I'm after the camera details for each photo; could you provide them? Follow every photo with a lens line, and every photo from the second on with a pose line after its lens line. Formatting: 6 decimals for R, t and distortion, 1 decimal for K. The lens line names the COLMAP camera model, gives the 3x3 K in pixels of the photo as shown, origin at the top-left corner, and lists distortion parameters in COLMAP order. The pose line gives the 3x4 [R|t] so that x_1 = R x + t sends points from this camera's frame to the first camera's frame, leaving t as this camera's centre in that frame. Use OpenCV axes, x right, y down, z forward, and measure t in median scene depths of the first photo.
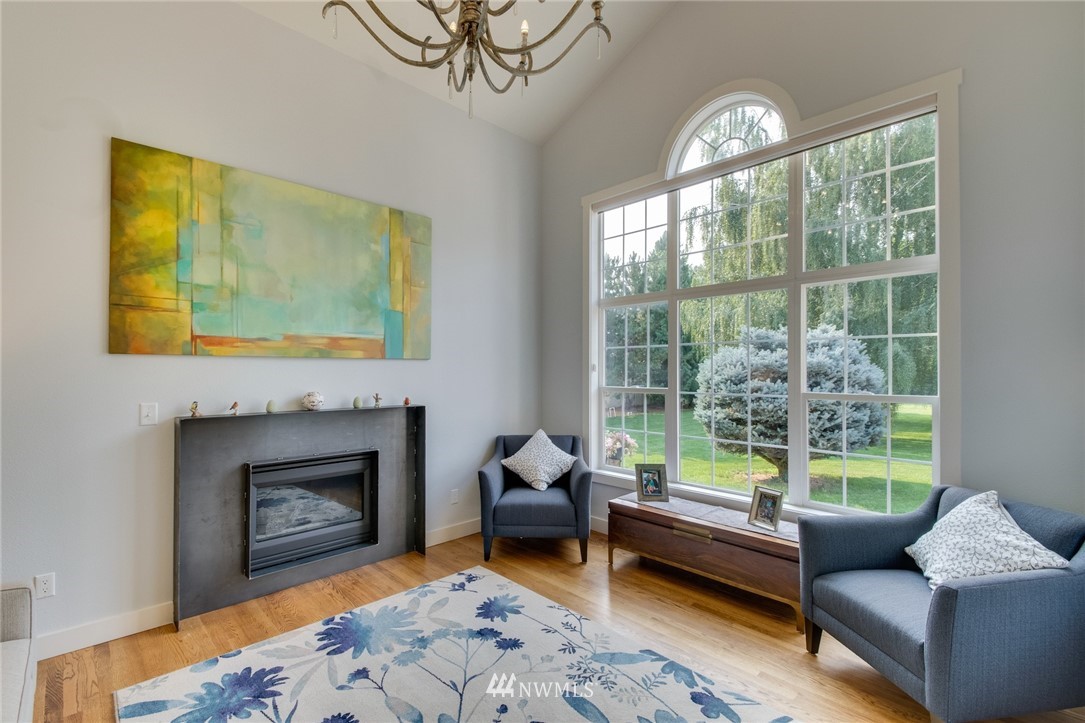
lens RADIAL K [[482.5, 0, 541.5], [0, 482.5, 367.0], [0, 0, 1]] dist [0.000874, -0.005686]
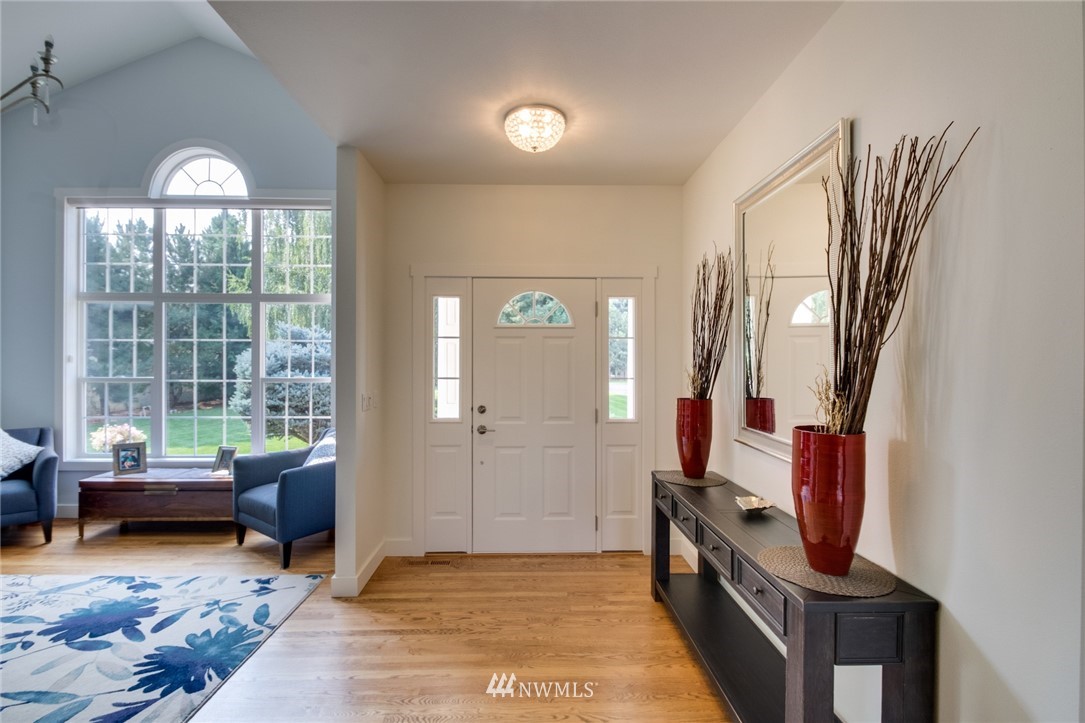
lens RADIAL K [[482.5, 0, 537.9], [0, 482.5, 361.3], [0, 0, 1]] dist [0.000874, -0.005686]
pose [[0.688281, 0.001629, 0.725442, 0.070165], [-0.006069, 0.999975, 0.003513, -0.004443], [-0.725419, -0.006820, 0.688274, -0.548352]]
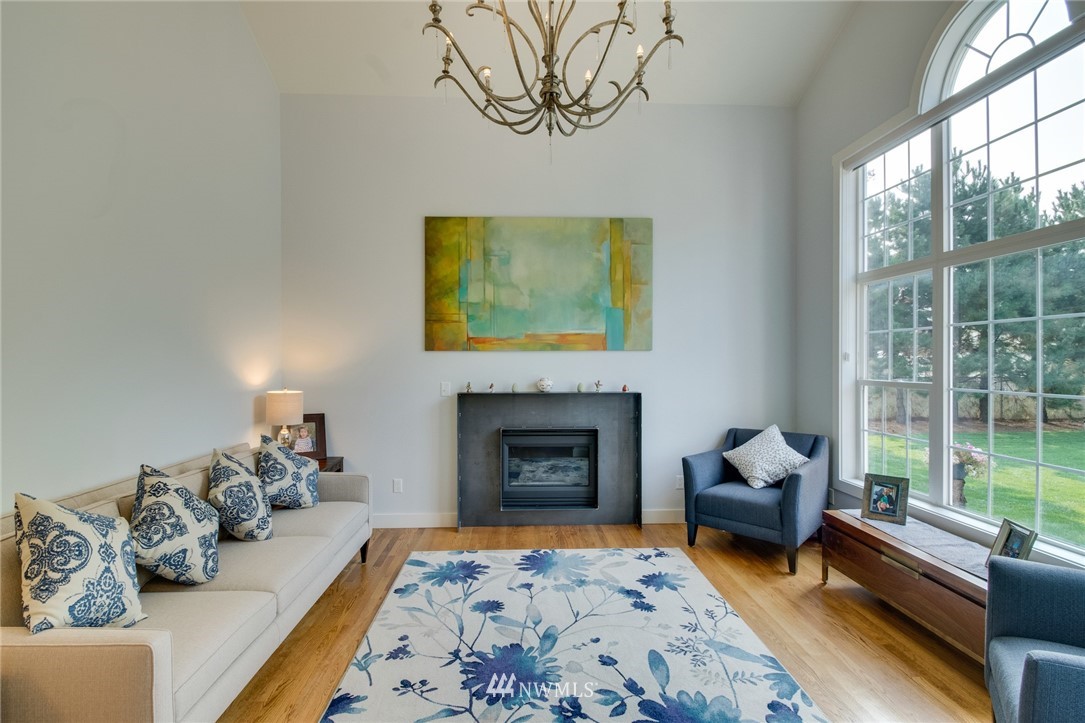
lens RADIAL K [[515.6, 0, 532.5], [0, 515.6, 362.6], [0, 0, 1]] dist [-0.012182, -0.005106]
pose [[0.740802, -0.001101, -0.671722, 0.400040], [0.007938, 0.999943, 0.007115, 0.001426], [0.671676, -0.010603, 0.740769, -0.032330]]
